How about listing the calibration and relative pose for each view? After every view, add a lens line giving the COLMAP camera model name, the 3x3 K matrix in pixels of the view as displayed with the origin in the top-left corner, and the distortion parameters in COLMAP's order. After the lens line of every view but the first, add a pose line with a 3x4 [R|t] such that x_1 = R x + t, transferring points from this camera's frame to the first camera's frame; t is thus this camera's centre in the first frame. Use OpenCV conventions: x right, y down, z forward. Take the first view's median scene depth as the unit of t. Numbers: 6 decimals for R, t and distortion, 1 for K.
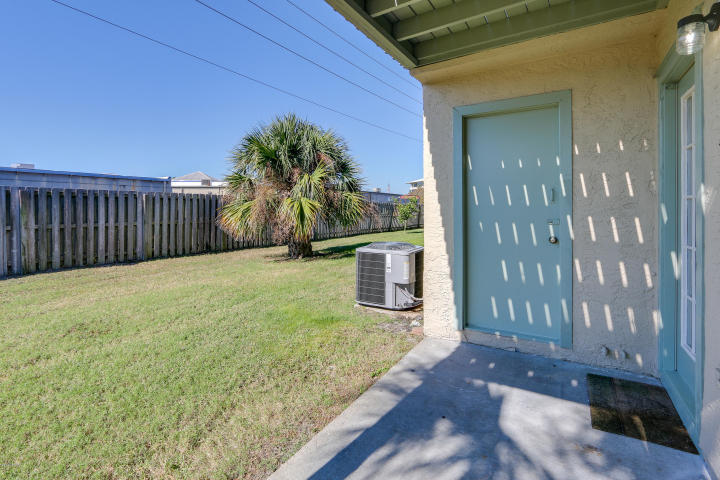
lens RADIAL K [[342.1, 0, 348.1], [0, 342.1, 213.0], [0, 0, 1]] dist [-0.002224, 0.000215]
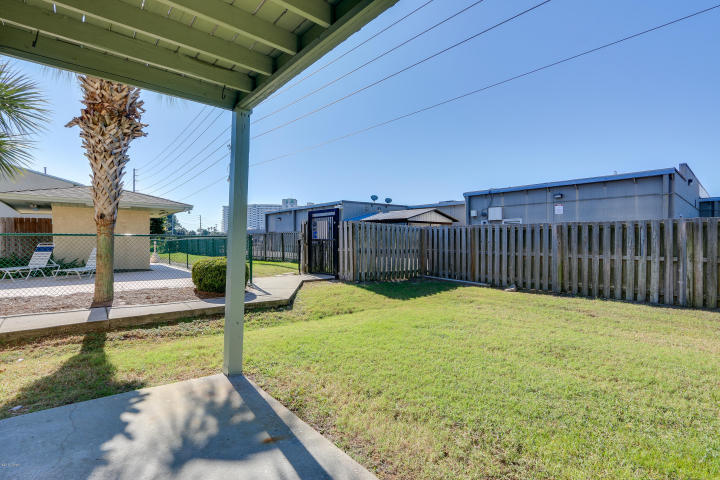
lens RADIAL K [[342.1, 0, 361.9], [0, 342.1, 241.5], [0, 0, 1]] dist [-0.002224, 0.000215]
pose [[-0.310435, 0.002196, -0.950592, 0.839954], [-0.012552, 0.999901, 0.006409, -0.013469], [0.950512, 0.013921, -0.310377, 1.278594]]
